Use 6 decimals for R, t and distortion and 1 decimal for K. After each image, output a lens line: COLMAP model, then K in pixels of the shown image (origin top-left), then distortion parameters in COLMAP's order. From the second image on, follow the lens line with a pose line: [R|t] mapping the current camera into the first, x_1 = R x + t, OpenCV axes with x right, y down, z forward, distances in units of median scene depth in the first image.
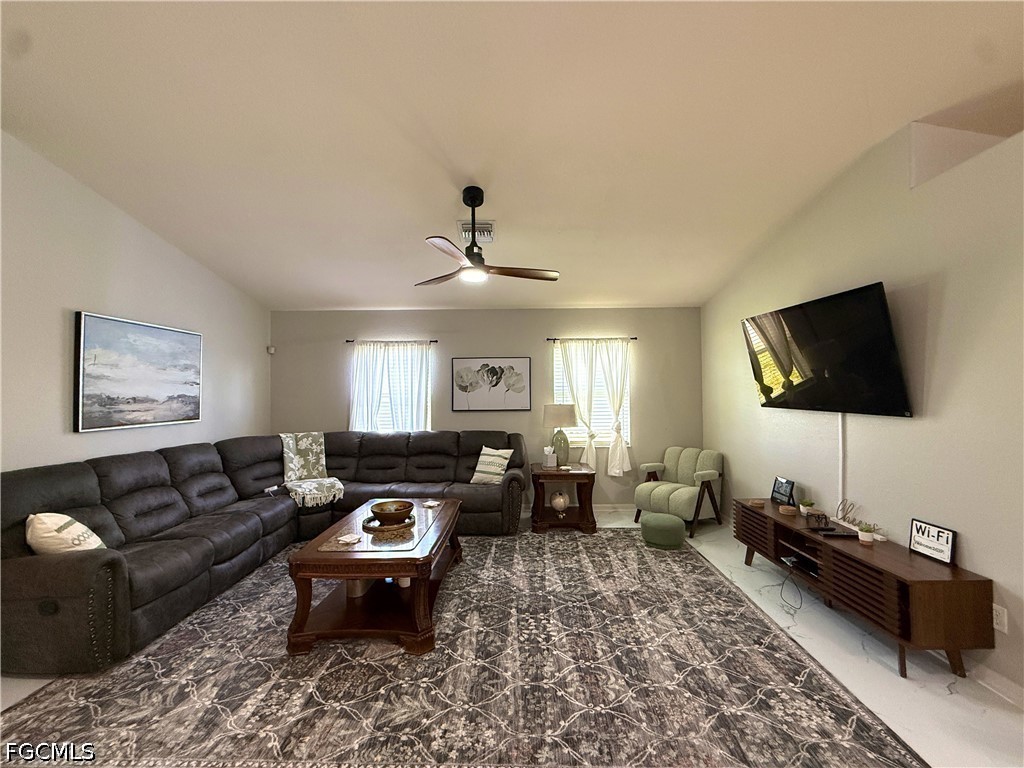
lens RADIAL K [[408.0, 0, 511.2], [0, 408.0, 384.4], [0, 0, 1]] dist [-0.000439, 0.000171]
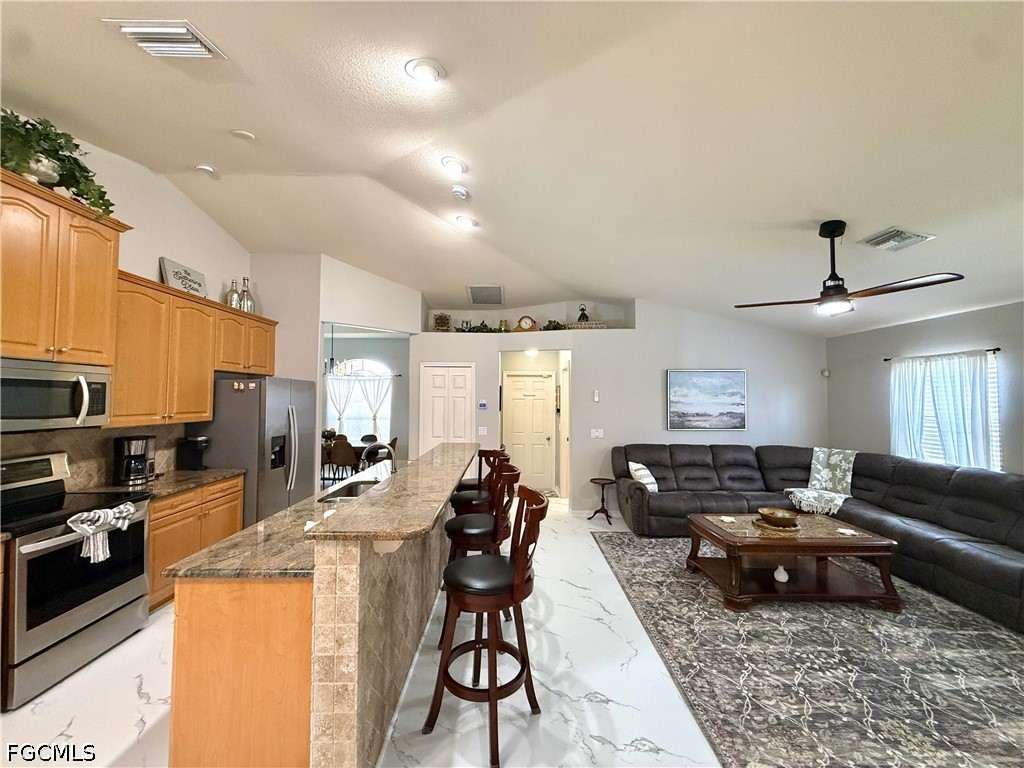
lens RADIAL K [[408.0, 0, 511.2], [0, 408.0, 384.4], [0, 0, 1]] dist [-0.000439, 0.000171]
pose [[0.017862, -0.028446, -0.999436, 0.745485], [0.017565, 0.999450, -0.028132, -0.051471], [0.999686, -0.017053, 0.018352, 0.152585]]
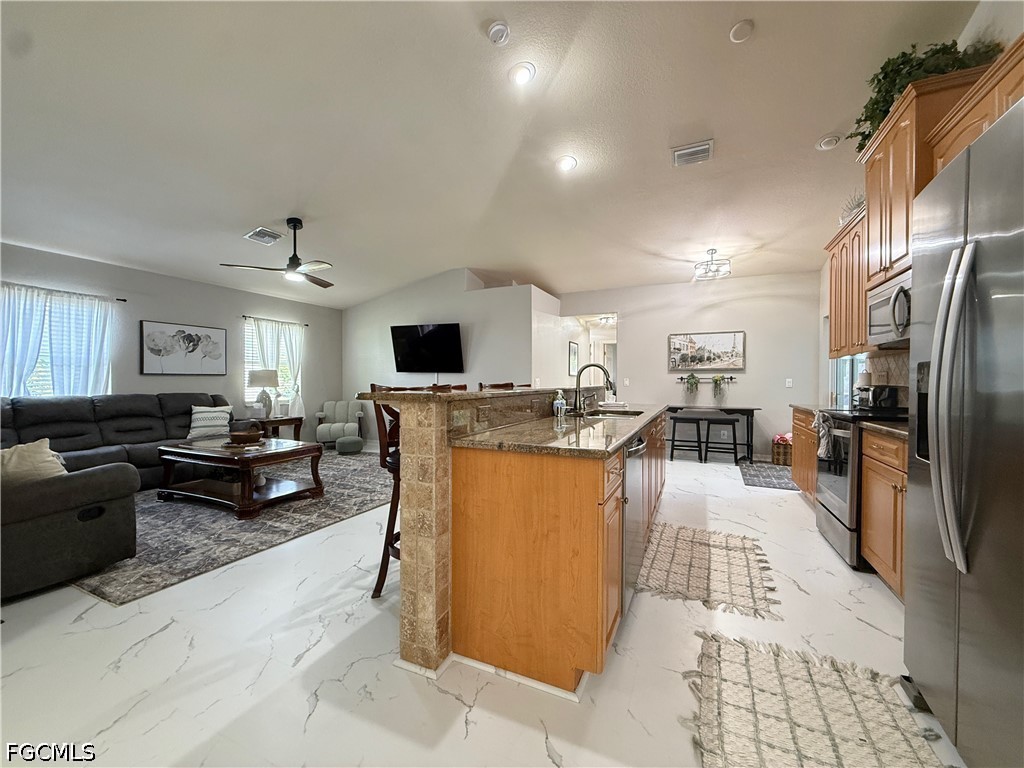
lens RADIAL K [[408.0, 0, 511.2], [0, 408.0, 384.4], [0, 0, 1]] dist [-0.000439, 0.000171]
pose [[0.411256, 0.000820, 0.911520, -0.950313], [-0.025913, 0.999606, 0.010792, 0.079252], [-0.911152, -0.028059, 0.411115, -0.302060]]
